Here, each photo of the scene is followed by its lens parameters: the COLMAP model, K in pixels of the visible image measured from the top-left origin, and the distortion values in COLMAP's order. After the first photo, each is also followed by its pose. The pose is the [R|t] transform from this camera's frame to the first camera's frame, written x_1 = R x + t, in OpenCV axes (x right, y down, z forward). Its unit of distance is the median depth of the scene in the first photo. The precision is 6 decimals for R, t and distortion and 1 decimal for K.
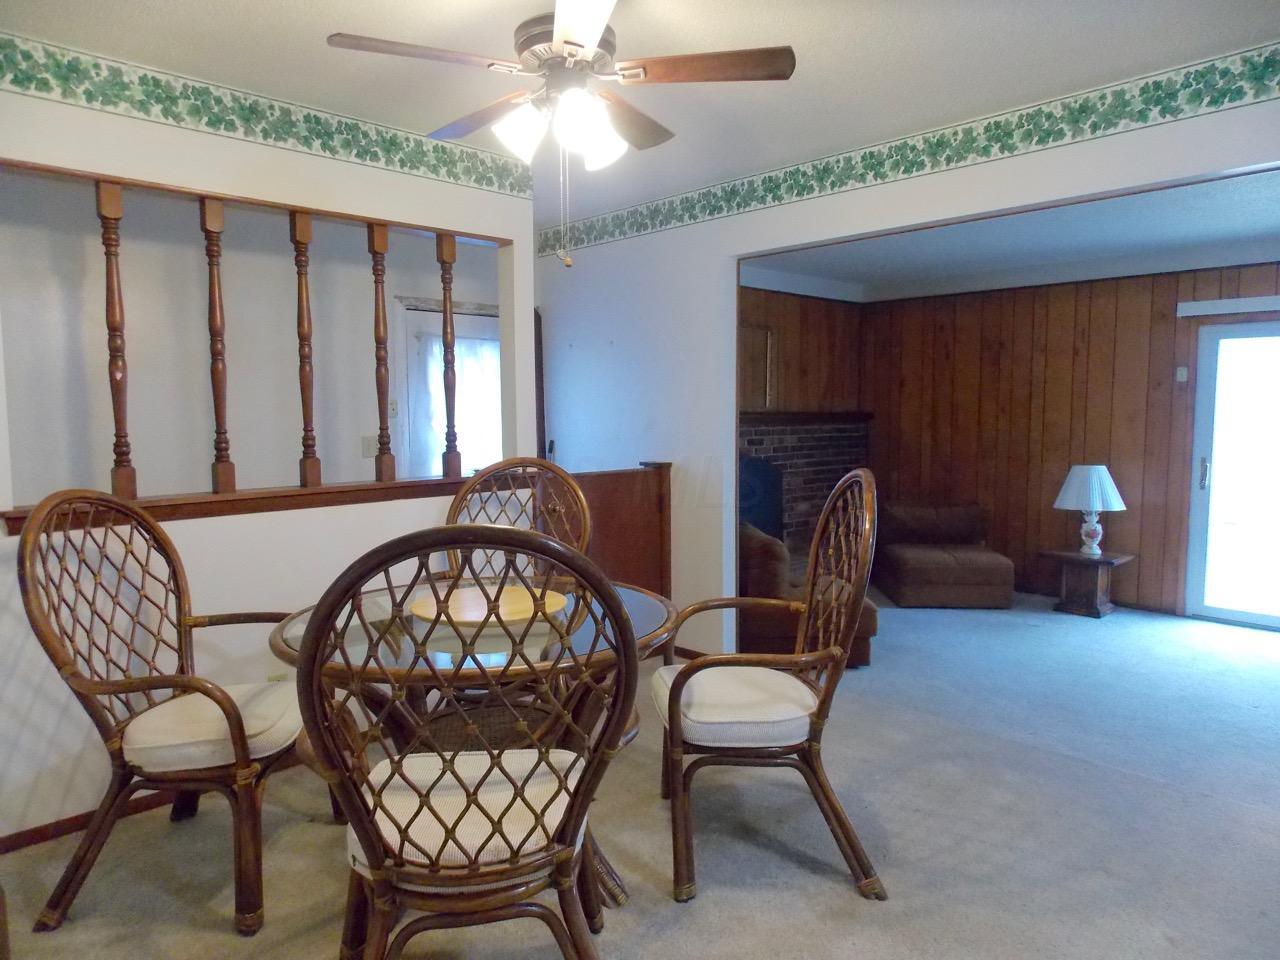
lens RADIAL K [[844.4, 0, 642.0], [0, 844.4, 467.1], [0, 0, 1]] dist [-0.001728, -0.002010]
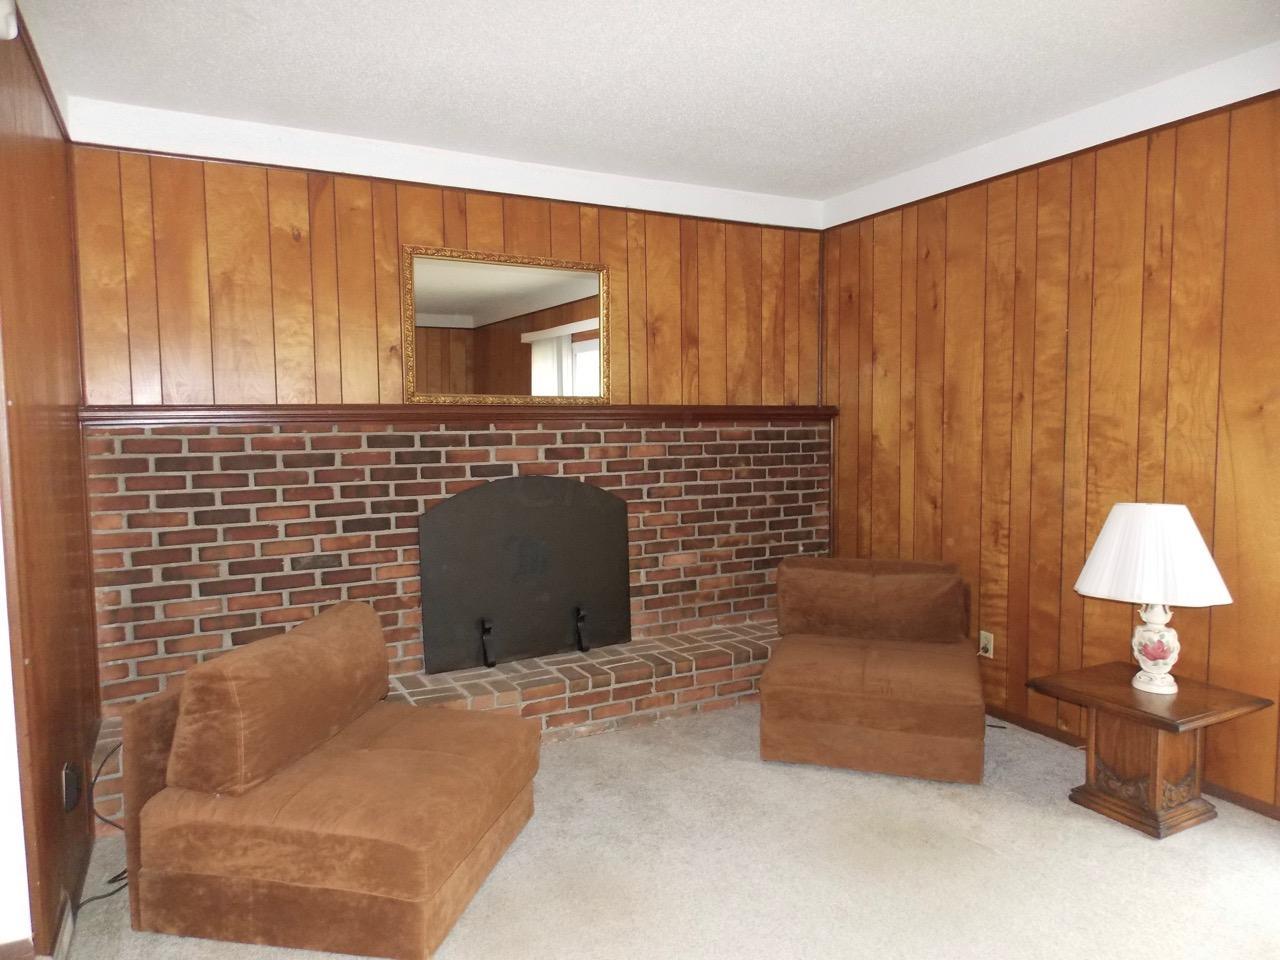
lens RADIAL K [[843.8, 0, 643.5], [0, 843.8, 483.0], [0, 0, 1]] dist [0.010323, -0.008654]
pose [[0.959554, 0.015877, -0.281076, 0.375176], [-0.014161, 0.999867, 0.008135, -0.014432], [0.281168, -0.003826, 0.959651, 0.443943]]
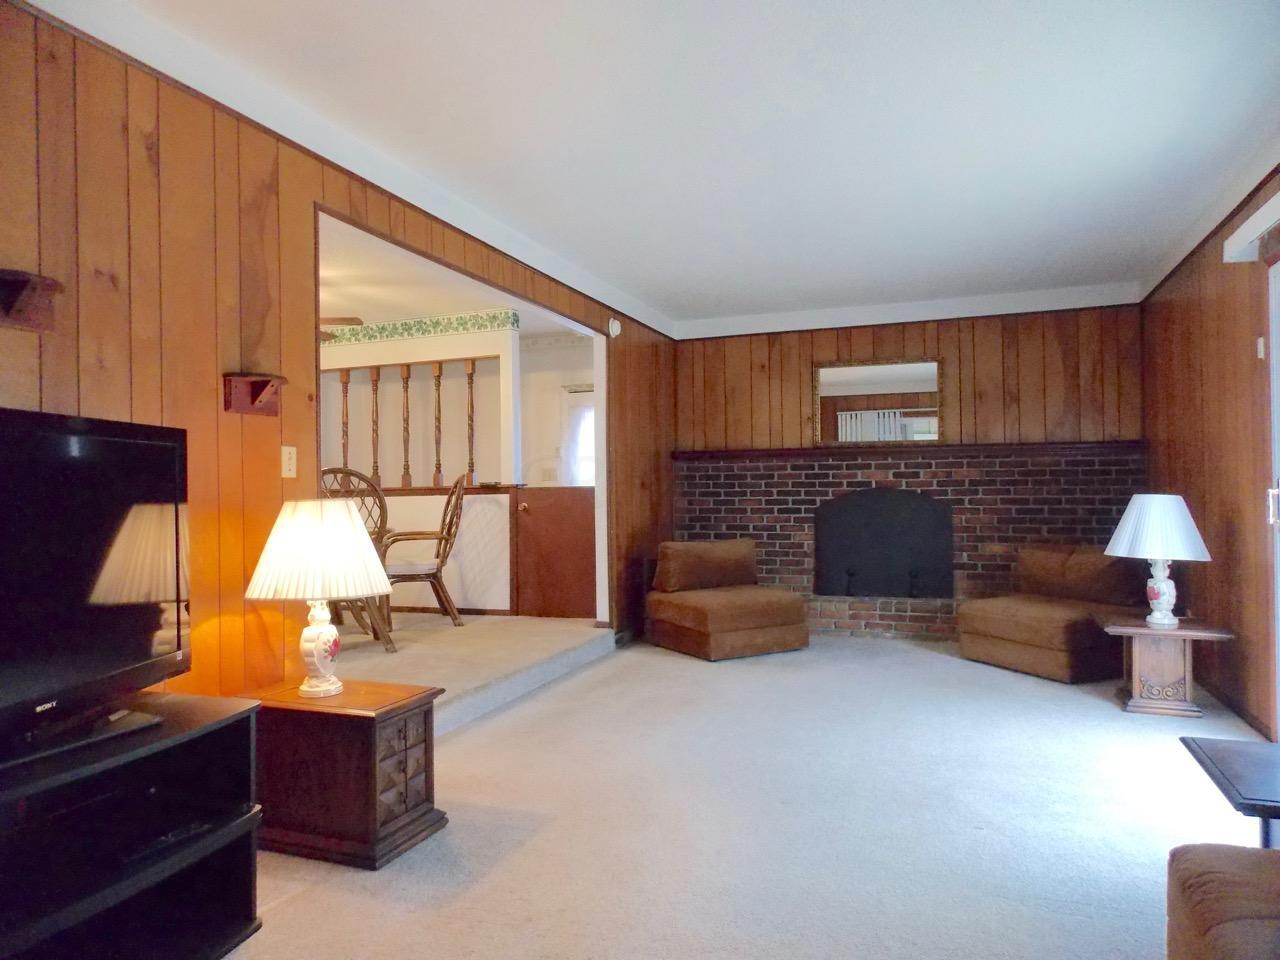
lens RADIAL K [[843.8, 0, 643.5], [0, 843.8, 483.0], [0, 0, 1]] dist [0.010323, -0.008654]
pose [[0.421020, -0.003845, -0.907043, 0.945305], [-0.053532, 0.998143, -0.029079, 0.026770], [0.905470, 0.060799, 0.420032, 0.307304]]
